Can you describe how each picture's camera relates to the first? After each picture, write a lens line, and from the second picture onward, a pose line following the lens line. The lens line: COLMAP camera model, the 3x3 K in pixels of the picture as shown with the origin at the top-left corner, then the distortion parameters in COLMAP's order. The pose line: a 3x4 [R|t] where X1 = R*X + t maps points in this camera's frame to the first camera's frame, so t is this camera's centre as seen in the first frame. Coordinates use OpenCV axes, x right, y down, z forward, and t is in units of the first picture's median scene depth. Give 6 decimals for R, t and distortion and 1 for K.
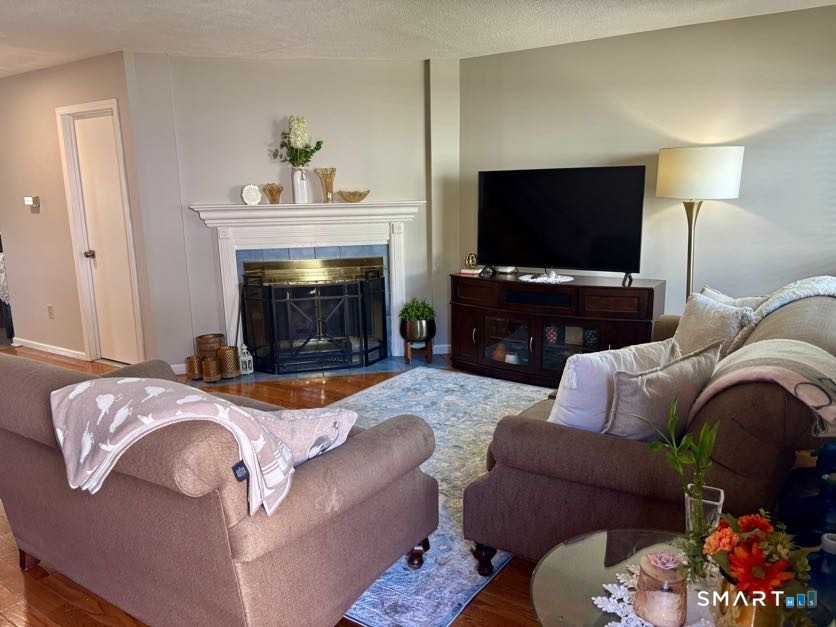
lens RADIAL K [[632.9, 0, 419.7], [0, 632.9, 319.3], [0, 0, 1]] dist [0.027051, -0.028314]
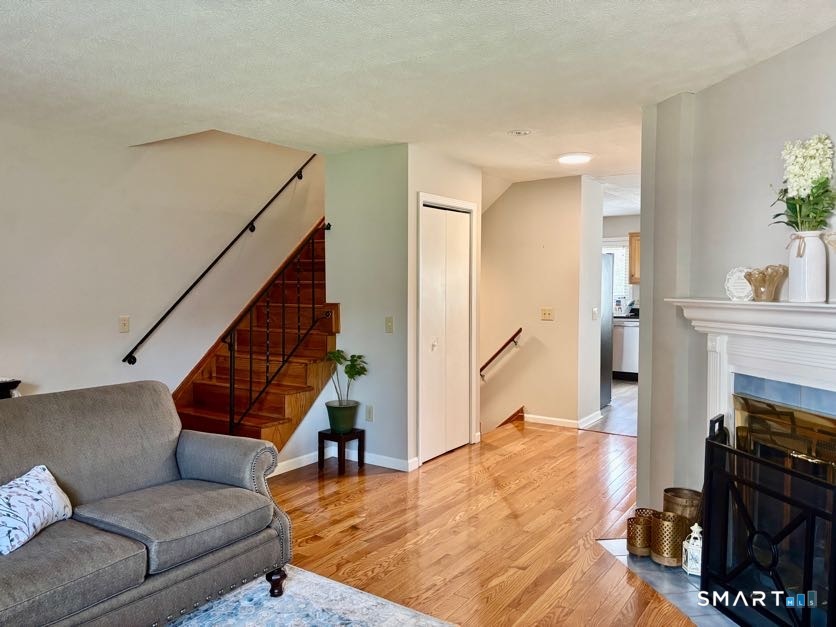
lens RADIAL K [[632.9, 0, 414.4], [0, 632.9, 314.7], [0, 0, 1]] dist [0.027051, -0.028314]
pose [[-0.033944, 0.060584, -0.997586, 0.339679], [-0.201910, 0.977163, 0.066214, -0.147465], [0.978816, 0.203670, -0.020937, 0.725260]]
